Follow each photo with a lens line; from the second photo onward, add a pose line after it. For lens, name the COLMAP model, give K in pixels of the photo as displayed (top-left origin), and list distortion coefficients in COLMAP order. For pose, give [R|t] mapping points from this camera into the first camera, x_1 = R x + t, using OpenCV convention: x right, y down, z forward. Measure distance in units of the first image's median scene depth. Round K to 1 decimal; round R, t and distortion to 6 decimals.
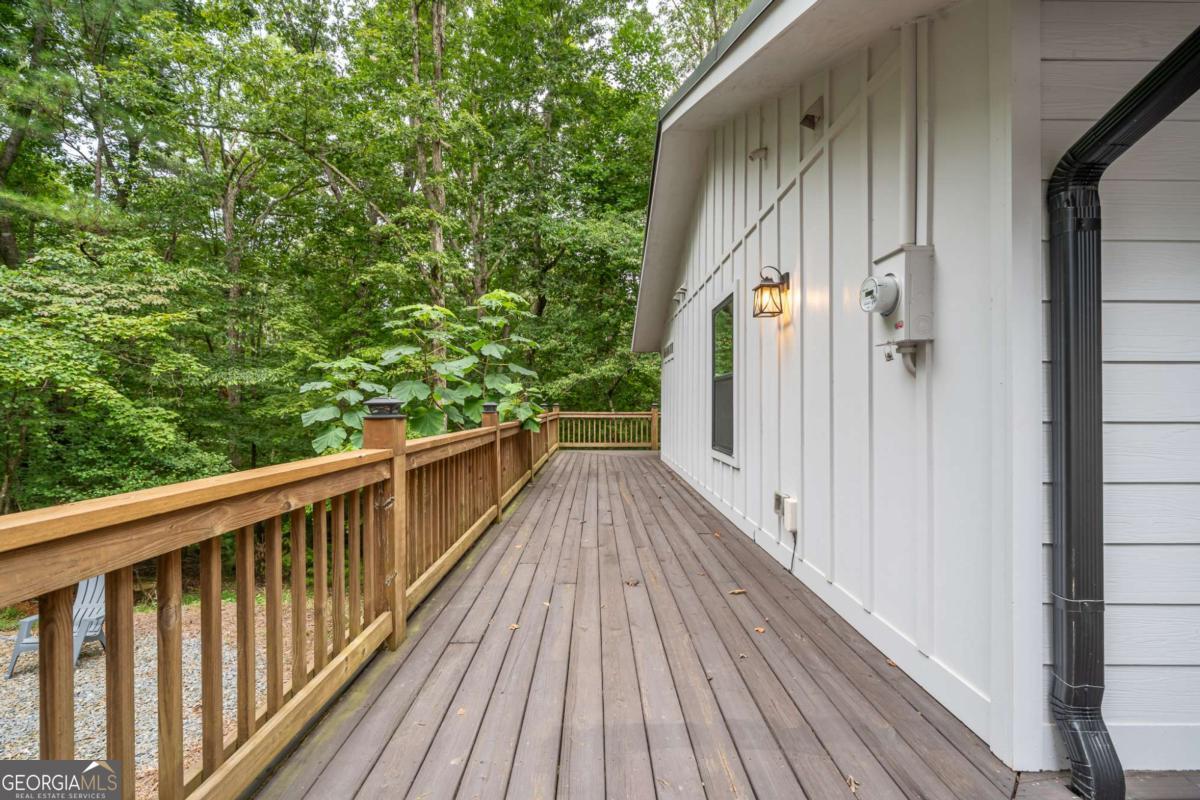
lens RADIAL K [[518.0, 0, 600.4], [0, 518.0, 404.1], [0, 0, 1]] dist [0.000872, -0.001285]
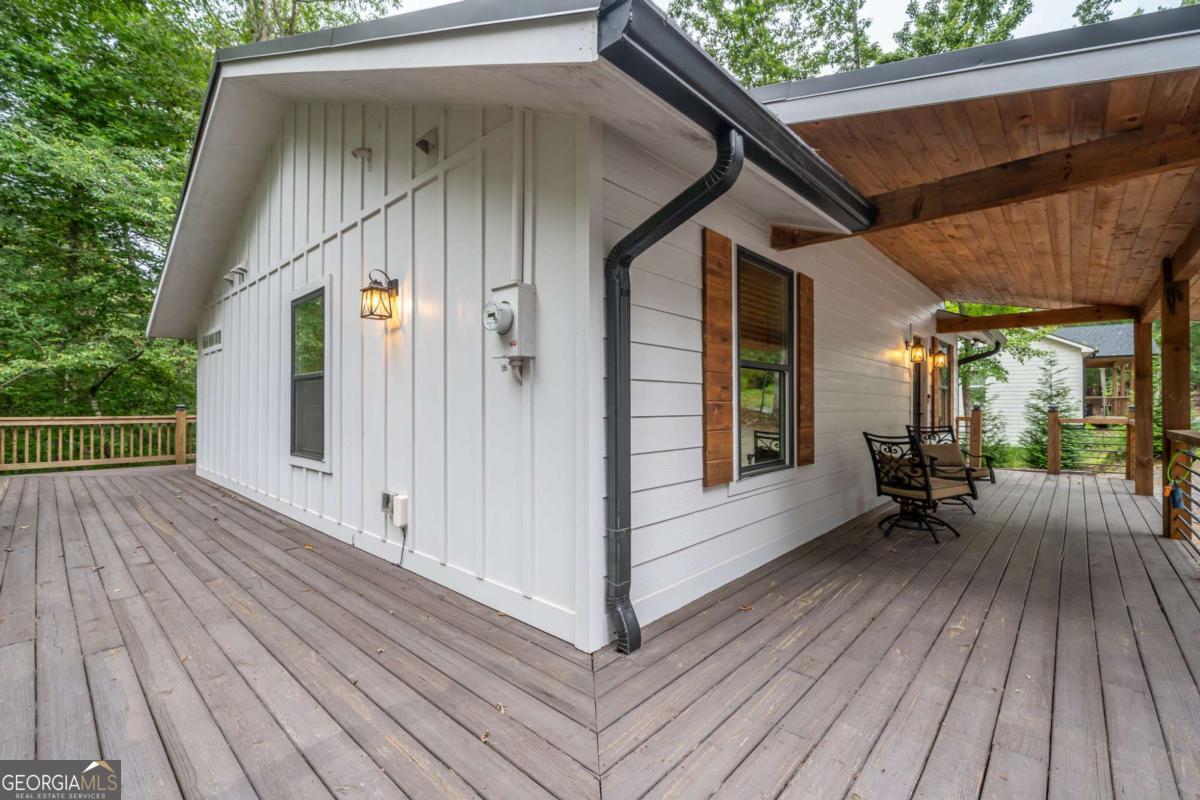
lens RADIAL K [[518.0, 0, 605.6], [0, 518.0, 407.2], [0, 0, 1]] dist [0.000872, -0.001285]
pose [[0.678272, -0.003501, 0.734803, -0.138841], [0.000446, 0.999990, 0.004353, -0.001247], [-0.734811, -0.002625, 0.678267, -0.019280]]
